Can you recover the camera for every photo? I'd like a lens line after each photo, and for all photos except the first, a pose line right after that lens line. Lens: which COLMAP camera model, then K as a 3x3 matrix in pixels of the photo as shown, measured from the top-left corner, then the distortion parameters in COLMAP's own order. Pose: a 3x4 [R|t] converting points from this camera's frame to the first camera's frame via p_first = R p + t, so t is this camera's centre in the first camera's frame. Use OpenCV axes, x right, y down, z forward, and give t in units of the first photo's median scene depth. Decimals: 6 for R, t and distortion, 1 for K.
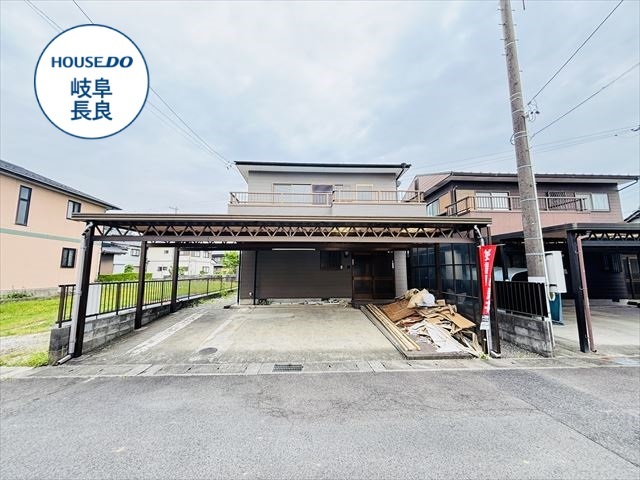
lens RADIAL K [[257.8, 0, 320.0], [0, 257.8, 240.0], [0, 0, 1]] dist [-0.000953, 0.000378]
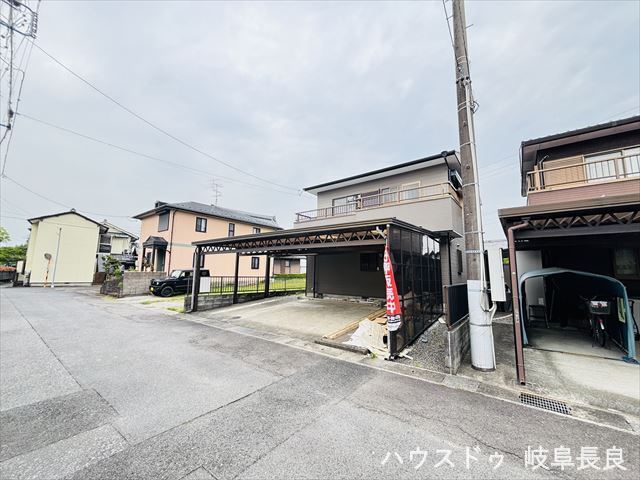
lens RADIAL K [[257.8, 0, 320.0], [0, 257.8, 240.0], [0, 0, 1]] dist [-0.000953, 0.000378]
pose [[0.759677, -0.070964, -0.646417, 1.052199], [0.065953, 0.997310, -0.031977, 0.012486], [0.646947, -0.018341, 0.762314, 0.077378]]
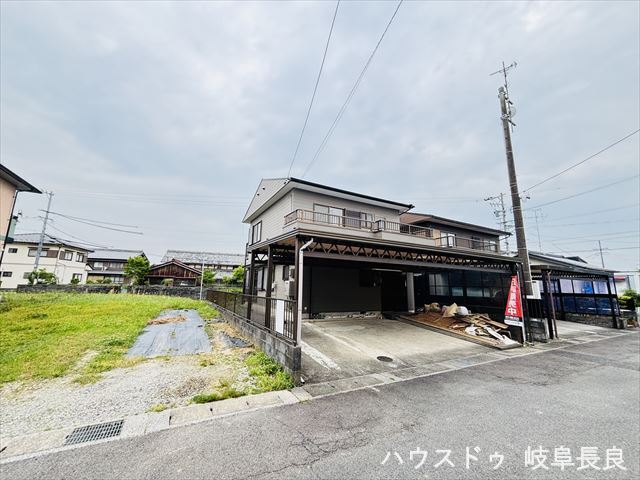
lens RADIAL K [[259.0, 0, 319.8], [0, 259.0, 236.5], [0, 0, 1]] dist [-0.000405, 0.000065]
pose [[0.898010, 0.104930, 0.427279, -1.183809], [-0.078081, 0.993737, -0.079937, 0.004187], [-0.432991, 0.038422, 0.900579, 0.065086]]
